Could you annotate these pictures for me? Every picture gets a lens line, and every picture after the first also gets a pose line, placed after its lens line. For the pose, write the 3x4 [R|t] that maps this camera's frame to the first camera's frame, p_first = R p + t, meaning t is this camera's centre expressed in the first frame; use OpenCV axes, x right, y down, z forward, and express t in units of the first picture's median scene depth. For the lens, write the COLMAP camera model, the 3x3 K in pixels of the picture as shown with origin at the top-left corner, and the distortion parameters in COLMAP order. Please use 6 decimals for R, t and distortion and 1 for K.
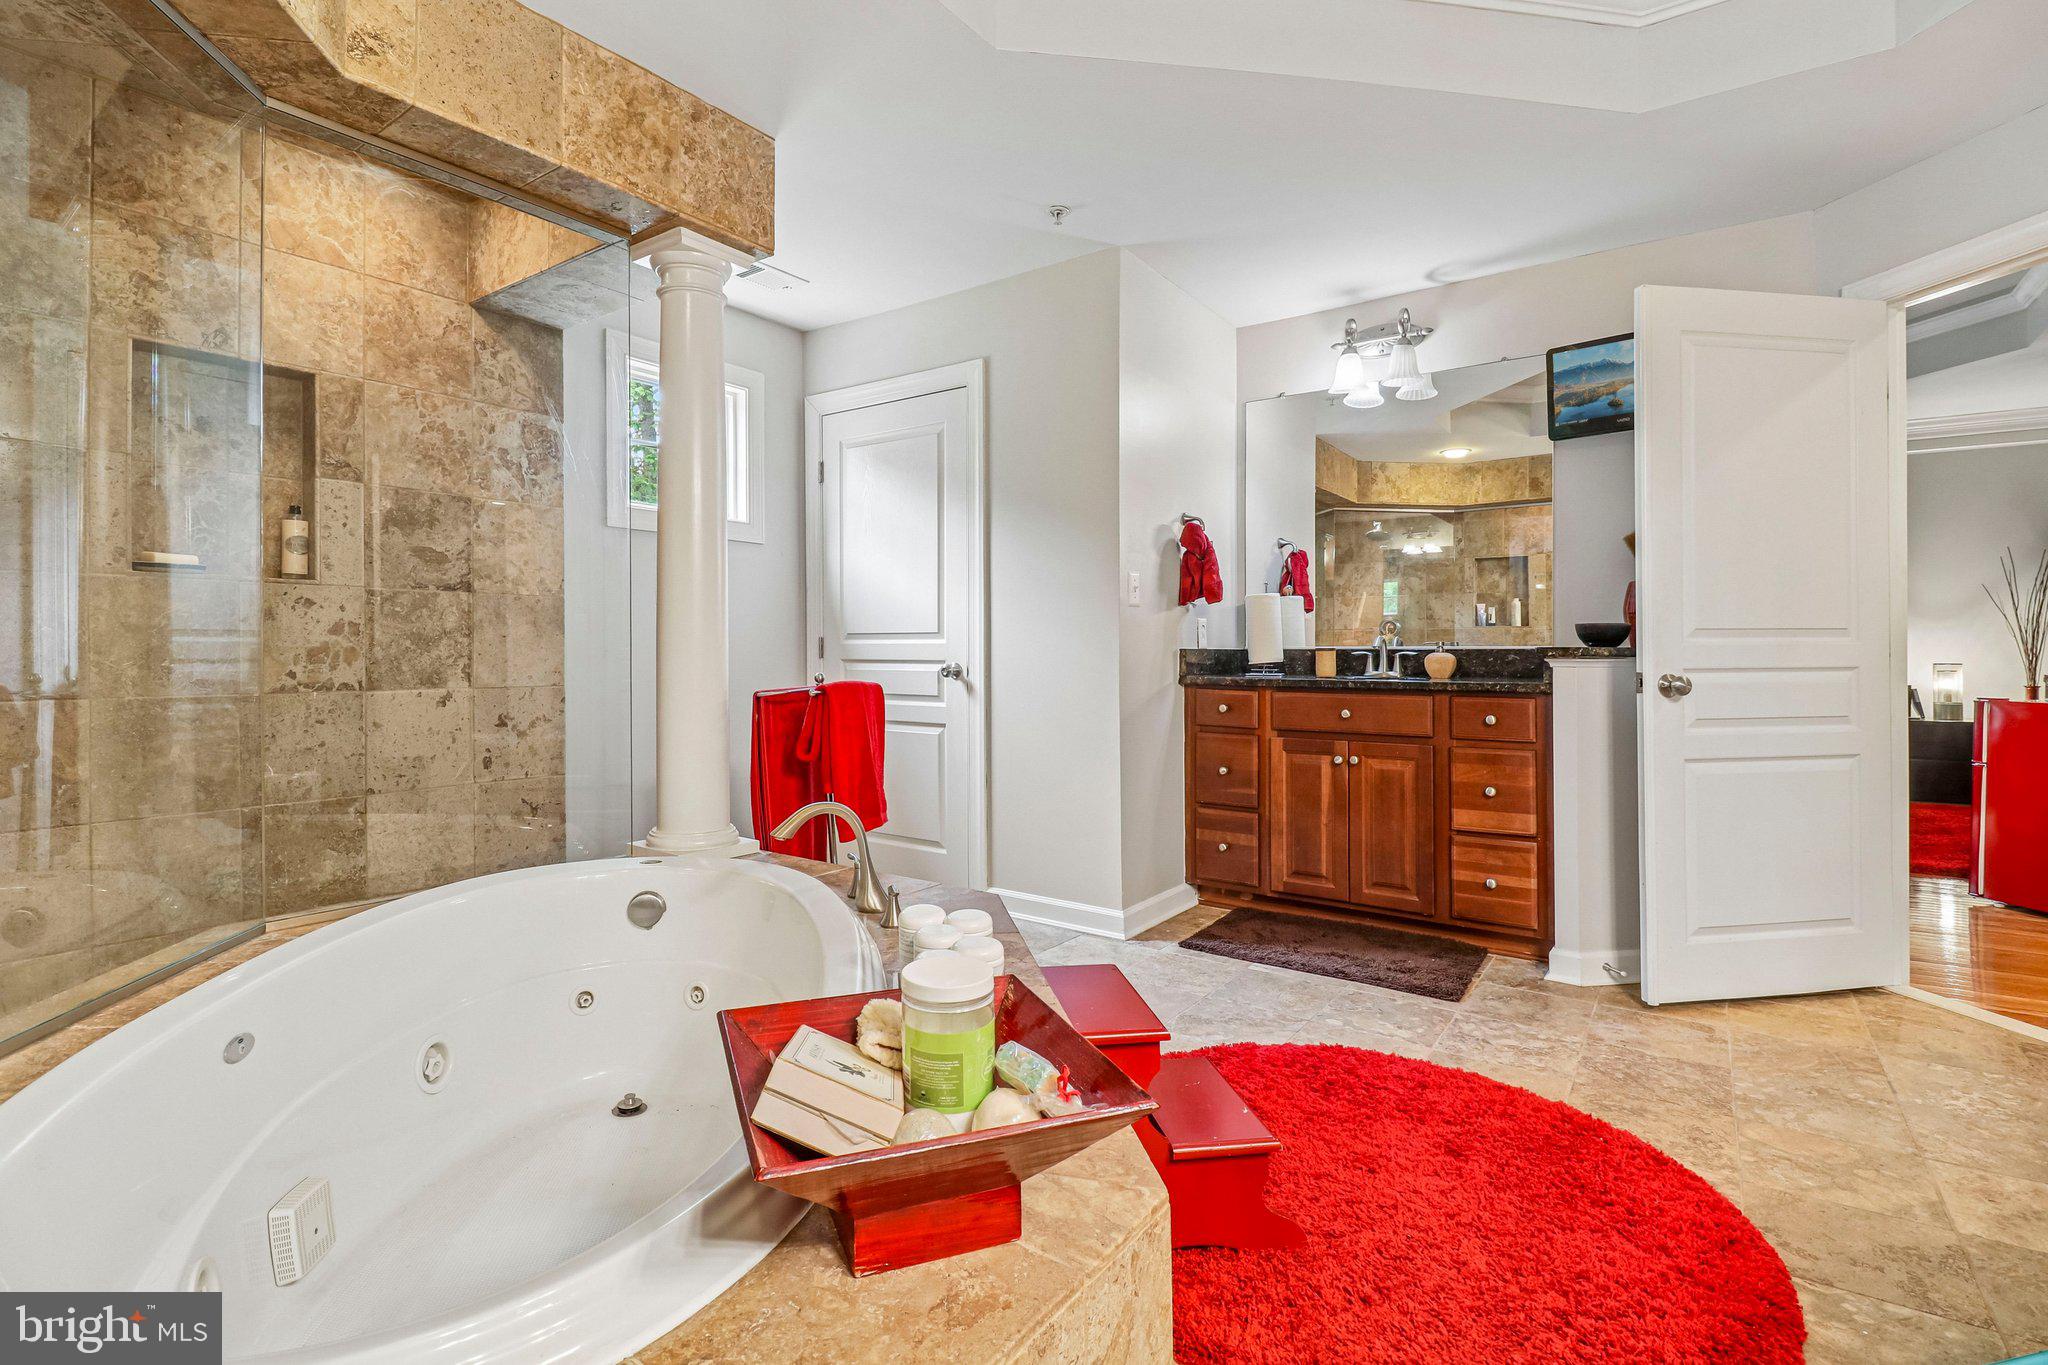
lens RADIAL K [[946.1, 0, 1026.2], [0, 946.1, 656.9], [0, 0, 1]] dist [-0.000152, -0.014971]
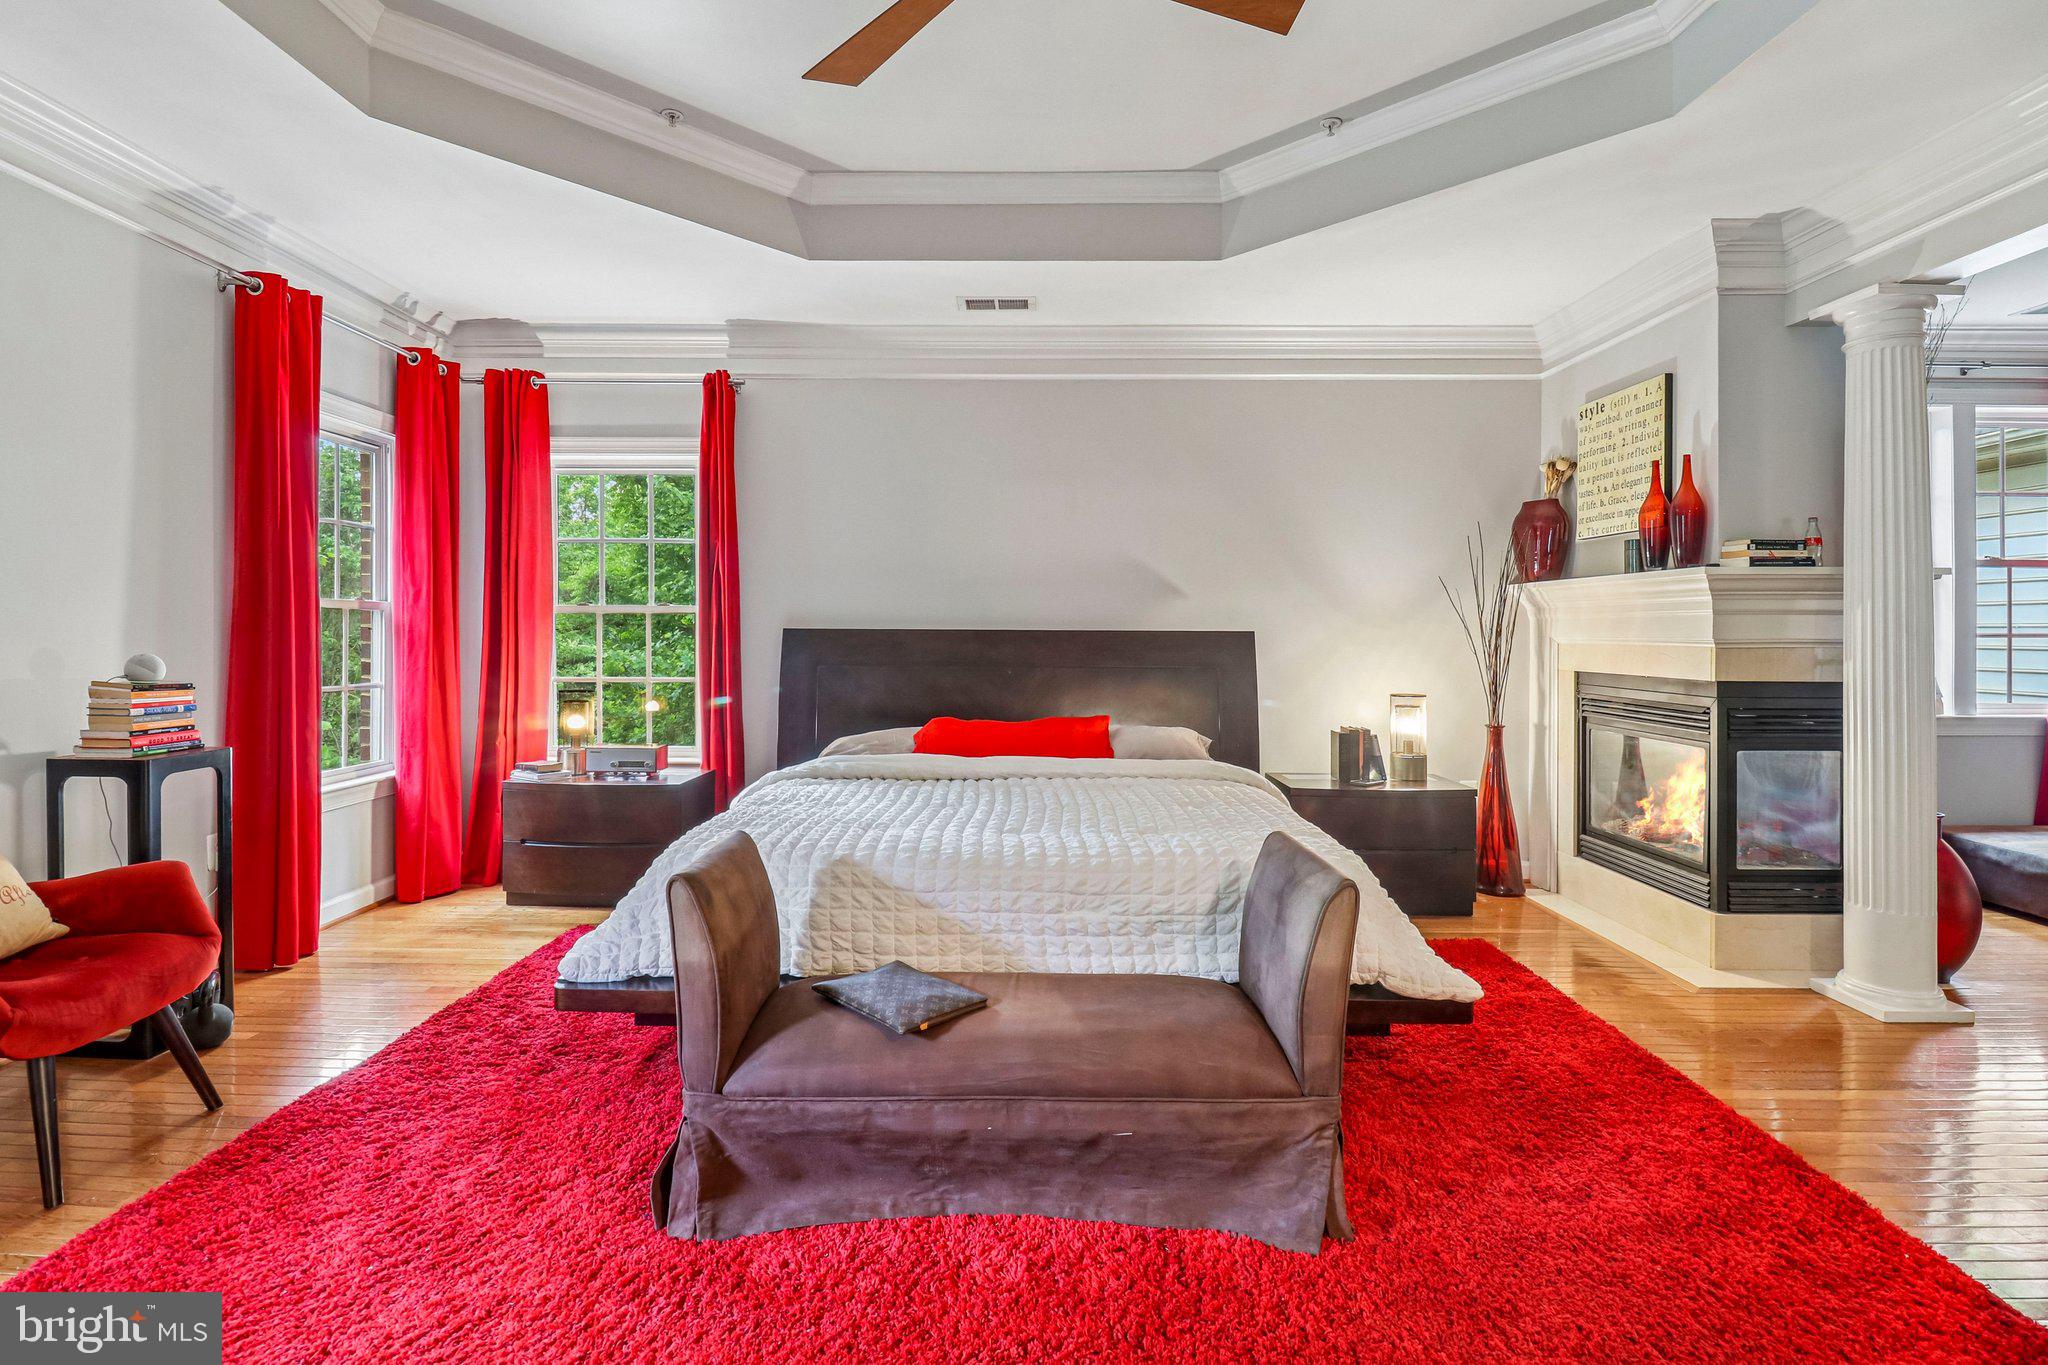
lens RADIAL K [[972.3, 0, 1000.1], [0, 972.3, 655.9], [0, 0, 1]] dist [0.004993, -0.011026]
pose [[0.822765, -0.010794, 0.568280, 0.797664], [0.002808, 0.999885, 0.014926, -0.072483], [-0.568375, -0.010685, 0.822700, 1.334963]]
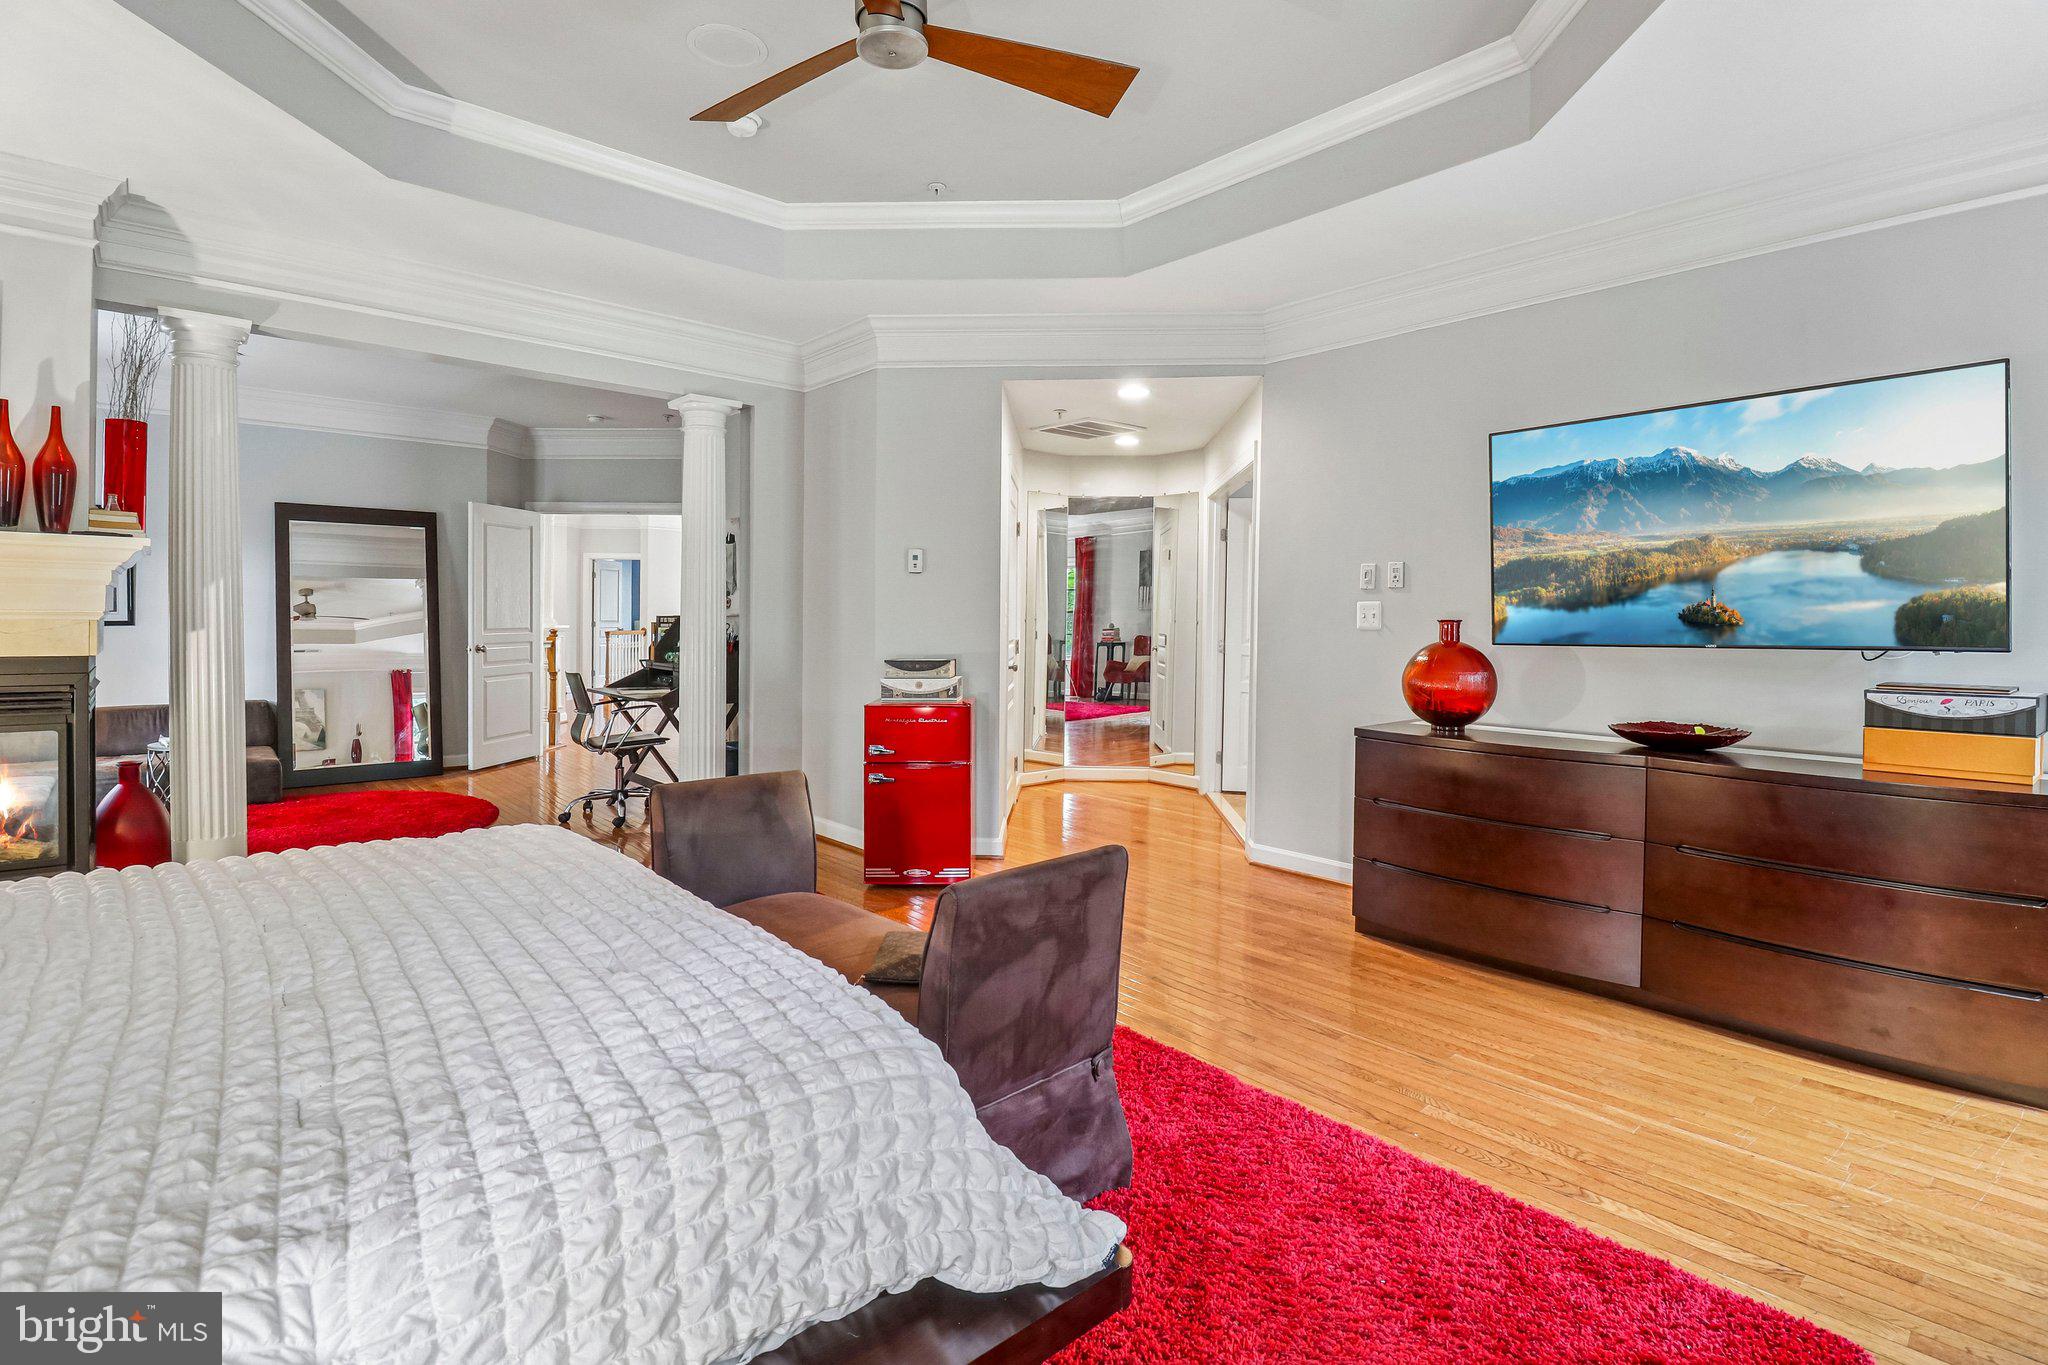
lens RADIAL K [[956.8, 0, 995.8], [0, 956.8, 644.9], [0, 0, 1]] dist [0.000255, -0.021909]
pose [[-0.973195, -0.016568, 0.229383, 0.923441], [-0.008356, 0.999290, 0.036726, -0.083595], [-0.229828, 0.033825, -0.972643, 2.679623]]
